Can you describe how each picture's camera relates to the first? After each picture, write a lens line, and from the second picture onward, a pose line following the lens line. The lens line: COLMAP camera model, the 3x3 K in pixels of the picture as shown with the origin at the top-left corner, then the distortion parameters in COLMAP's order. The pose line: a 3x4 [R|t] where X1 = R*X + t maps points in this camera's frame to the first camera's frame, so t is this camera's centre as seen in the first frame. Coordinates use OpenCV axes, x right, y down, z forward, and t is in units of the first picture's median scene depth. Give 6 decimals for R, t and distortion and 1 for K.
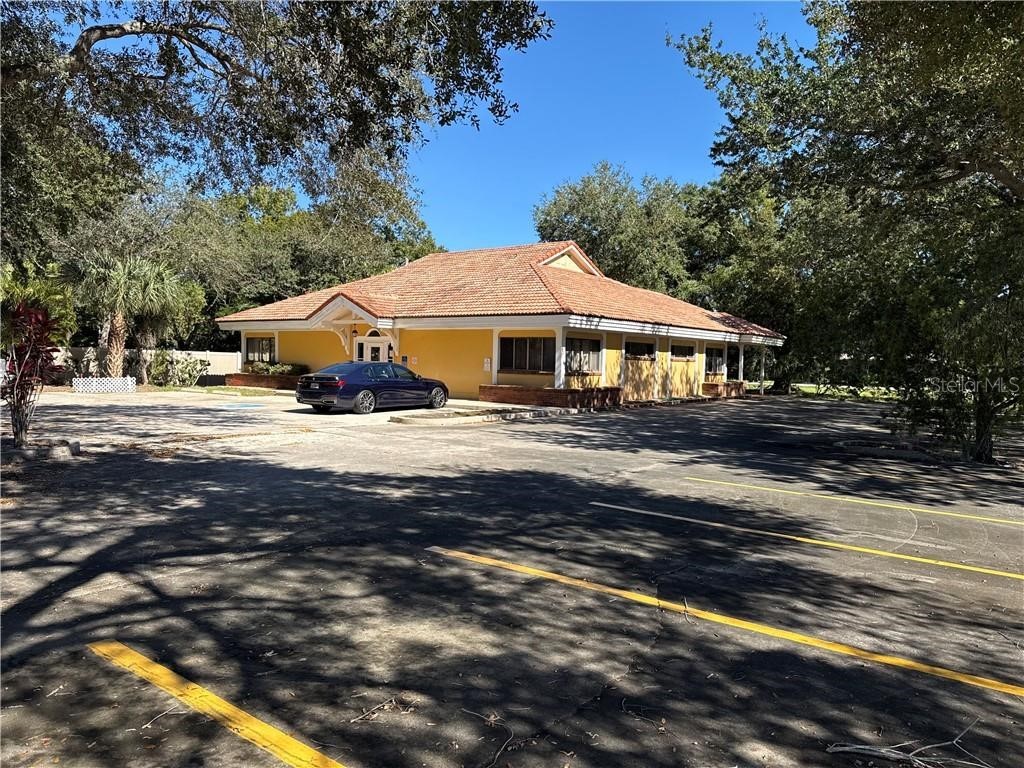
lens RADIAL K [[722.8, 0, 512.0], [0, 722.8, 384.0], [0, 0, 1]] dist [0.052817, -0.004129]
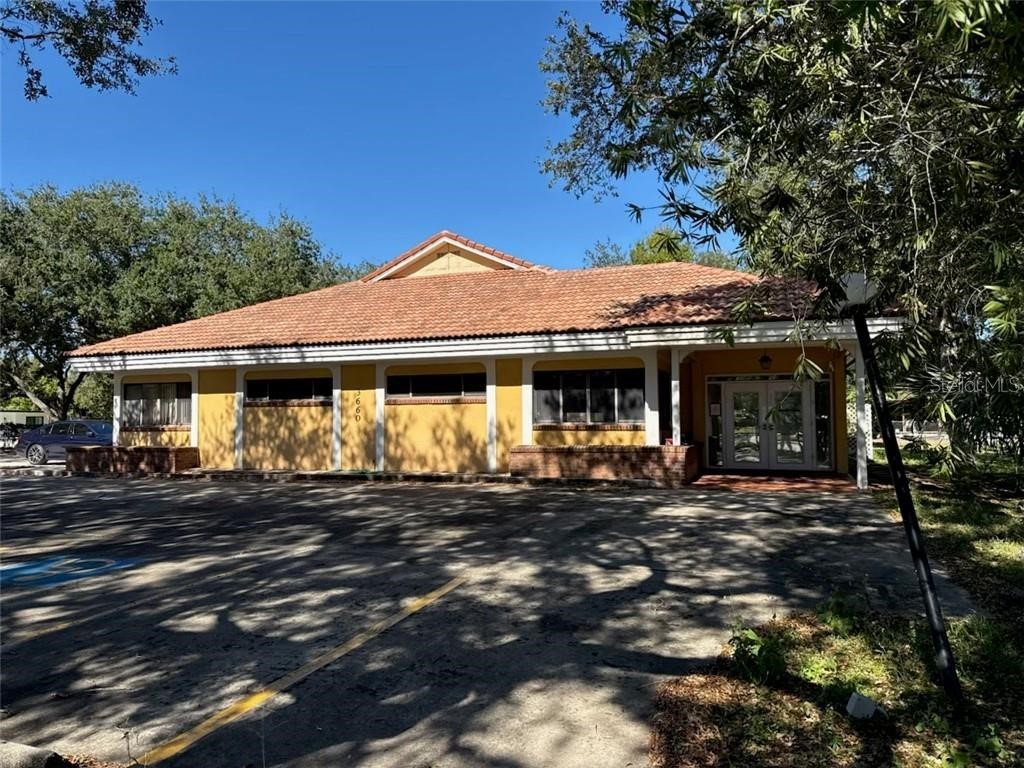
lens RADIAL K [[722.8, 0, 512.0], [0, 722.8, 384.0], [0, 0, 1]] dist [0.052817, -0.004129]
pose [[0.297890, -0.075605, -0.951601, 0.804685], [-0.015098, 0.996361, -0.083887, -0.002240], [0.954481, 0.039356, 0.295665, 0.961602]]
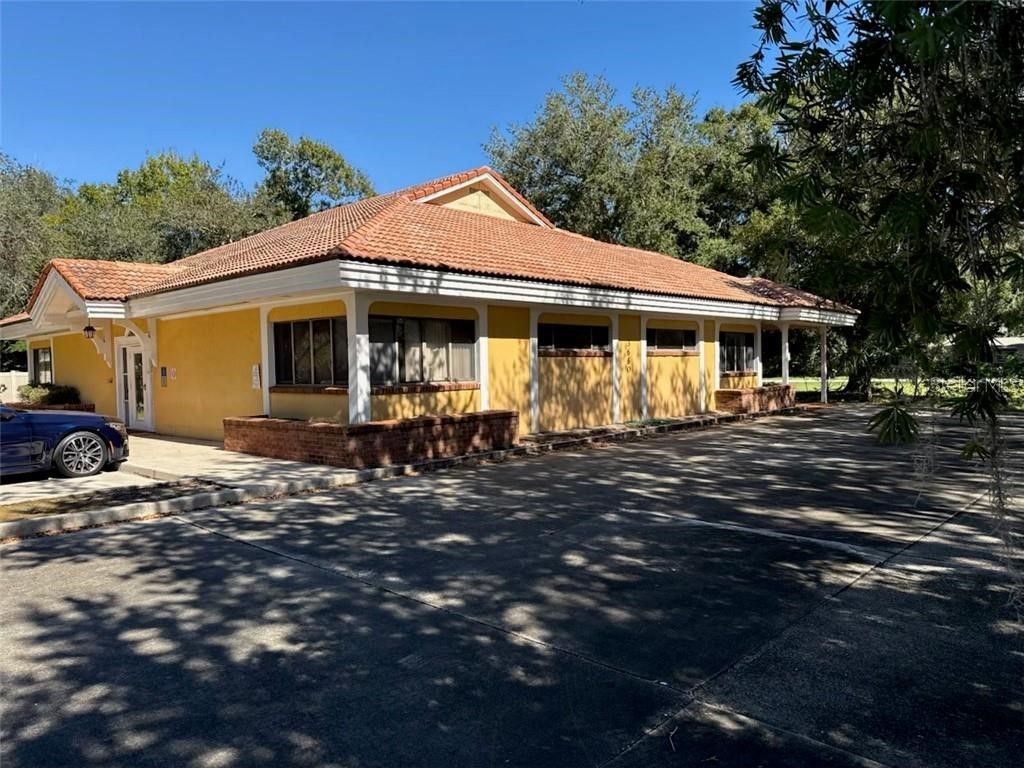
lens RADIAL K [[722.8, 0, 512.0], [0, 722.8, 384.0], [0, 0, 1]] dist [0.052817, -0.004129]
pose [[0.994431, -0.037692, -0.098418, 0.173829], [0.037104, 0.999281, -0.007801, -0.009281], [0.098641, 0.004105, 0.995115, 0.433763]]
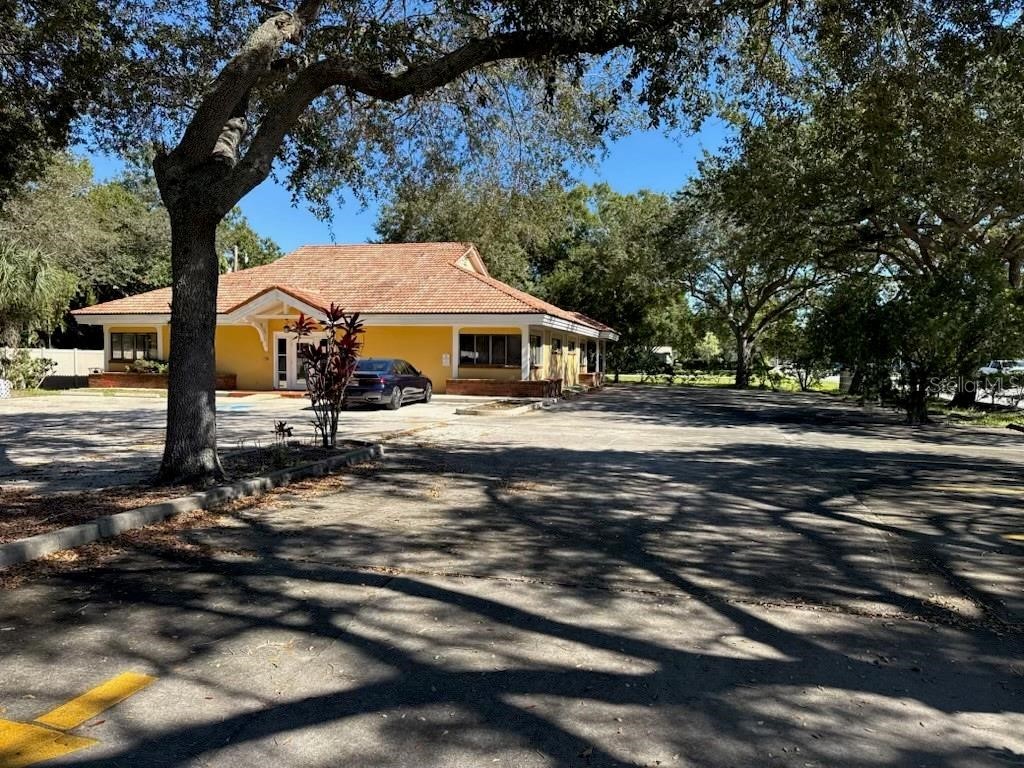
lens RADIAL K [[722.8, 0, 512.0], [0, 722.8, 384.0], [0, 0, 1]] dist [0.052817, -0.004129]
pose [[0.919029, -0.025923, 0.393336, -0.315278], [0.022283, 0.999656, 0.013818, -0.003783], [-0.393559, -0.003934, 0.919291, -0.005306]]
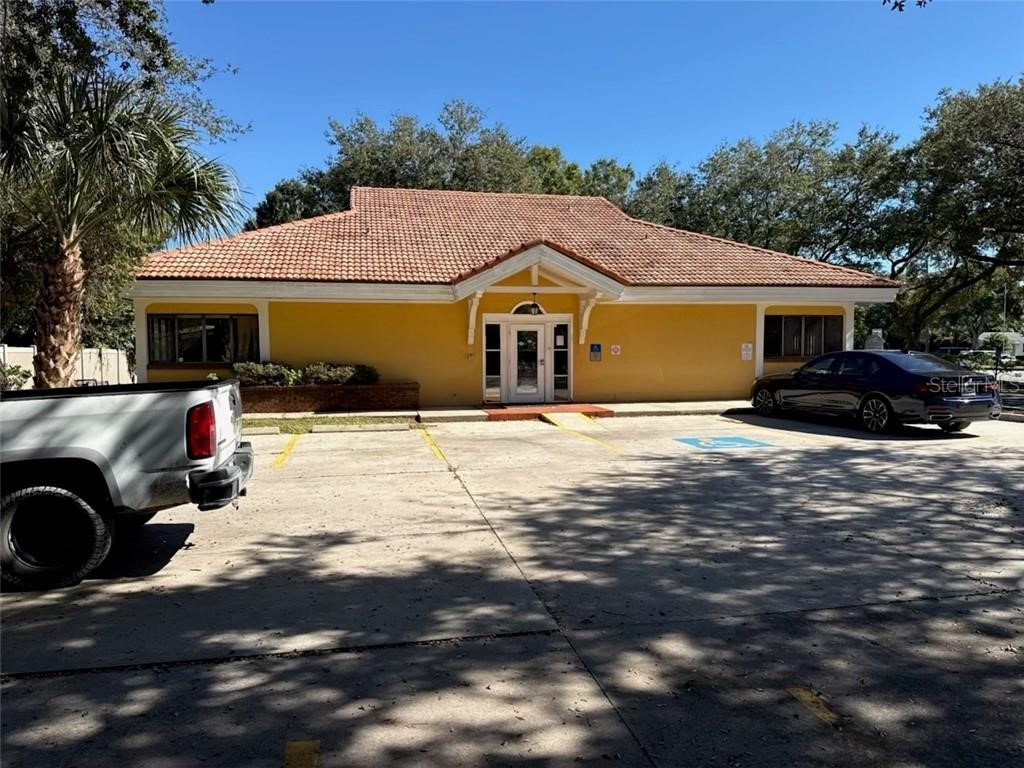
lens RADIAL K [[722.8, 0, 512.0], [0, 722.8, 384.0], [0, 0, 1]] dist [0.052817, -0.004129]
pose [[0.699704, -0.064575, 0.711508, -0.649113], [0.047939, 0.997906, 0.043424, -0.032877], [-0.712822, 0.003725, 0.701335, 0.562986]]
